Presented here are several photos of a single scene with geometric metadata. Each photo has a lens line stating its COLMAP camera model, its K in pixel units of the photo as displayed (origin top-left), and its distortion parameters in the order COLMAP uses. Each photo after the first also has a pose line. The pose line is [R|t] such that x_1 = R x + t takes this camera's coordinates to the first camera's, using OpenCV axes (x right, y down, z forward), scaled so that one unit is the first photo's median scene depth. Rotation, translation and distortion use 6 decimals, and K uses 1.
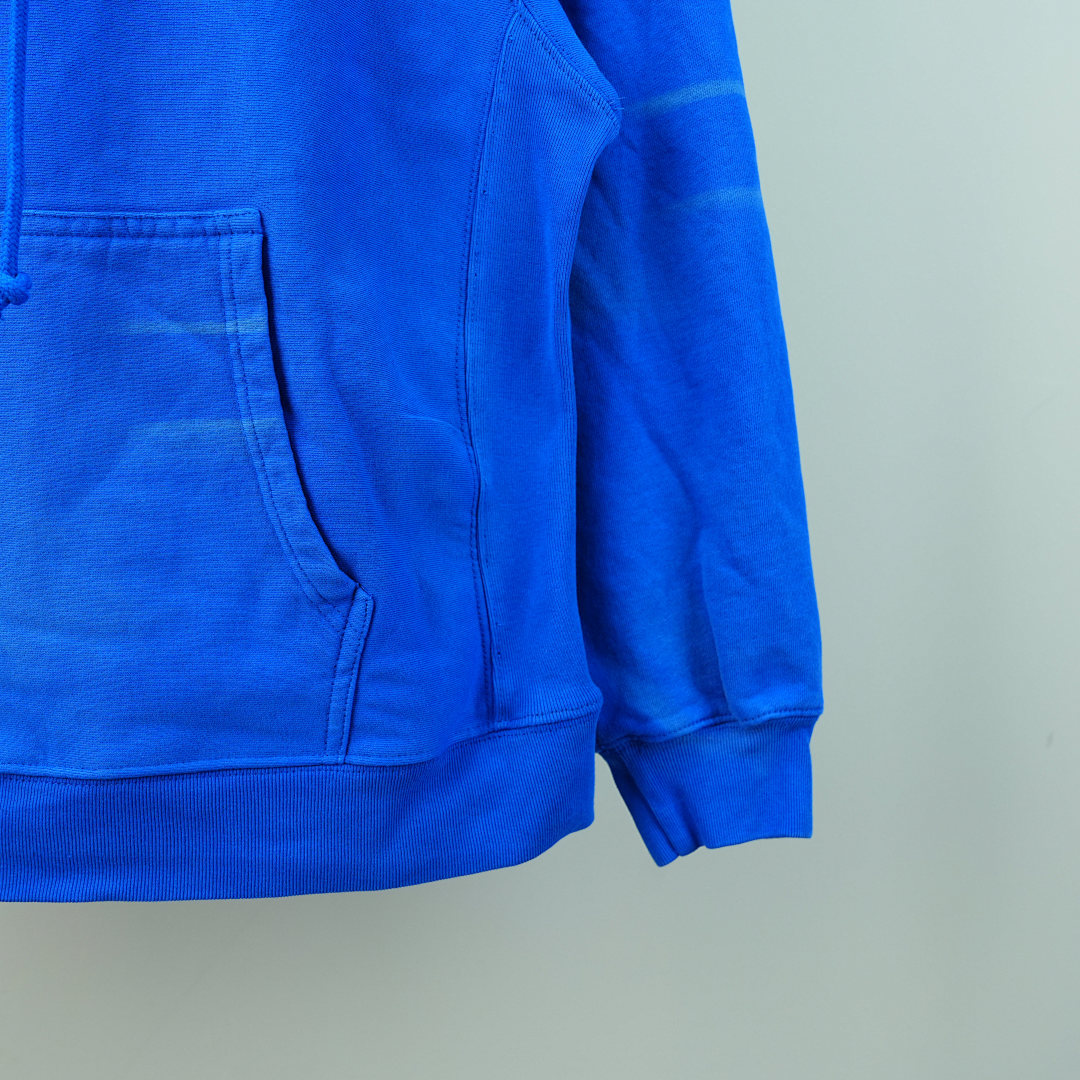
lens RADIAL K [[1277.3, 0, 539.9], [0, 1277.3, 530.4], [0, 0, 1]] dist [-0.005681, 0.000000]
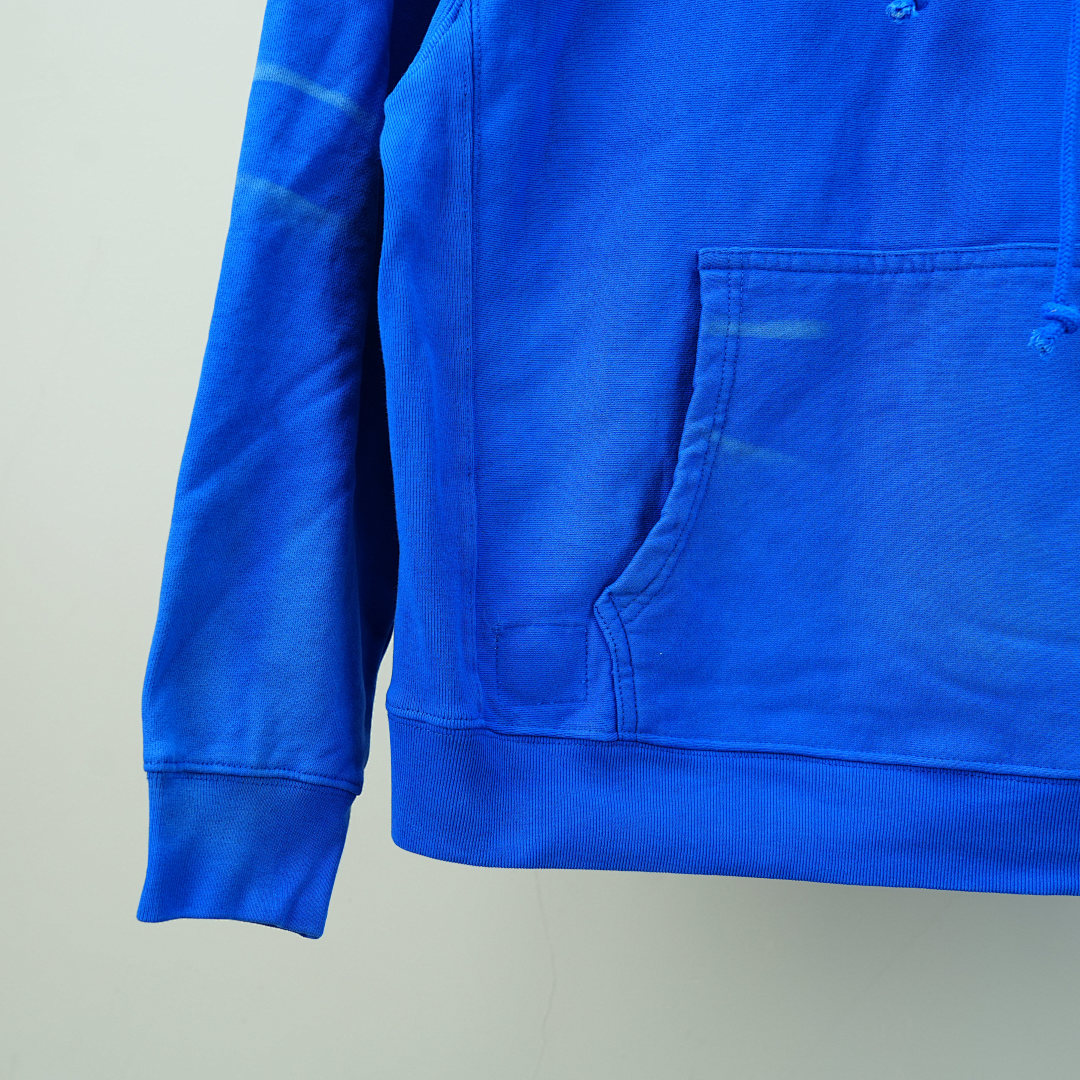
lens RADIAL K [[1203.8, 0, 531.0], [0, 1203.8, 535.0], [0, 0, 1]] dist [-0.014666, 0.000000]
pose [[0.988905, 0.009010, -0.148275, -0.596858], [-0.011763, 0.999774, -0.017704, 0.014928], [0.148082, 0.019252, 0.988788, -0.047556]]
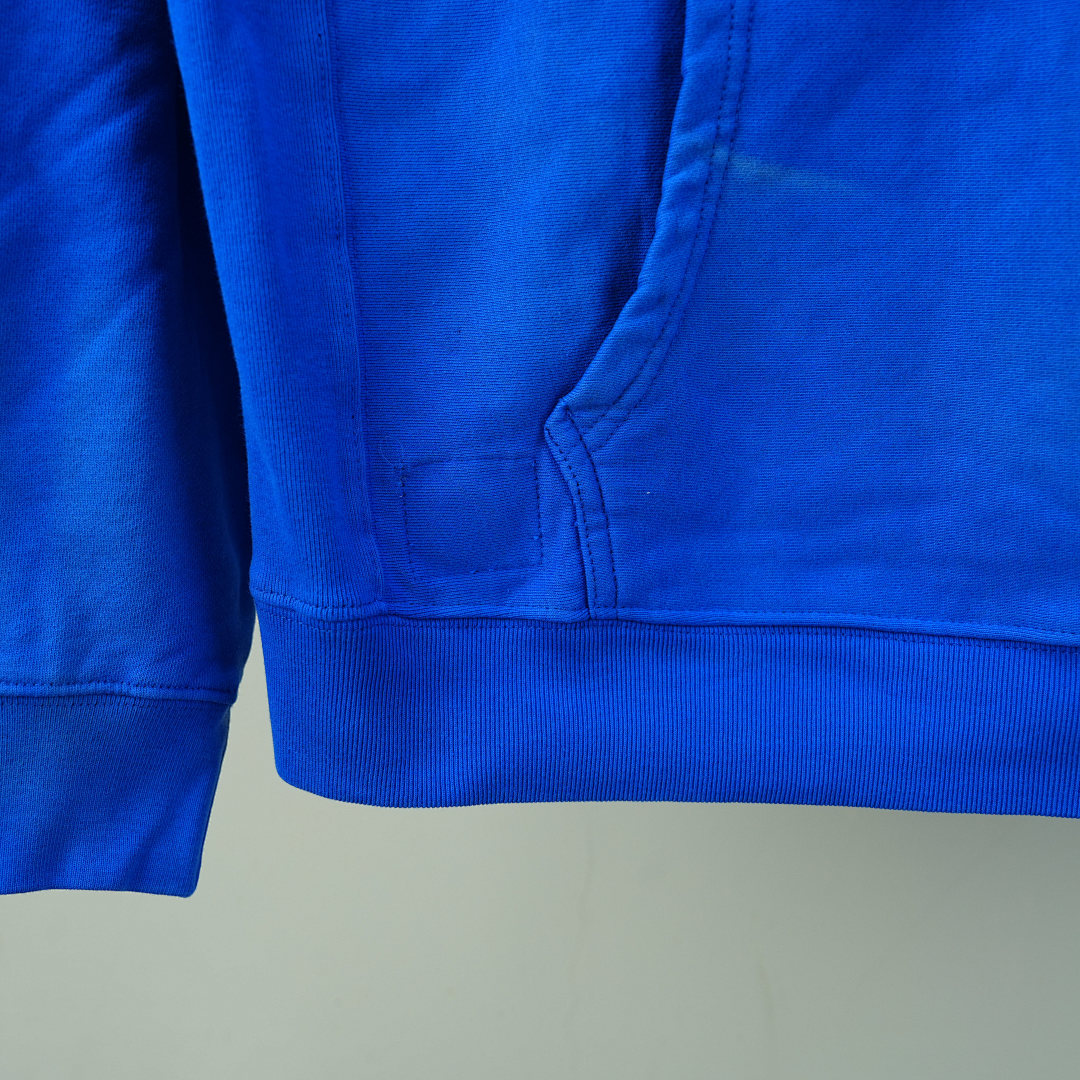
lens RADIAL K [[1277.3, 0, 533.8], [0, 1277.3, 537.5], [0, 0, 1]] dist [-0.005681, 0.000000]
pose [[0.974068, 0.001240, -0.226250, -0.540262], [0.036790, 0.985809, 0.163793, 0.000163], [0.223243, -0.167869, 0.960199, 0.239084]]
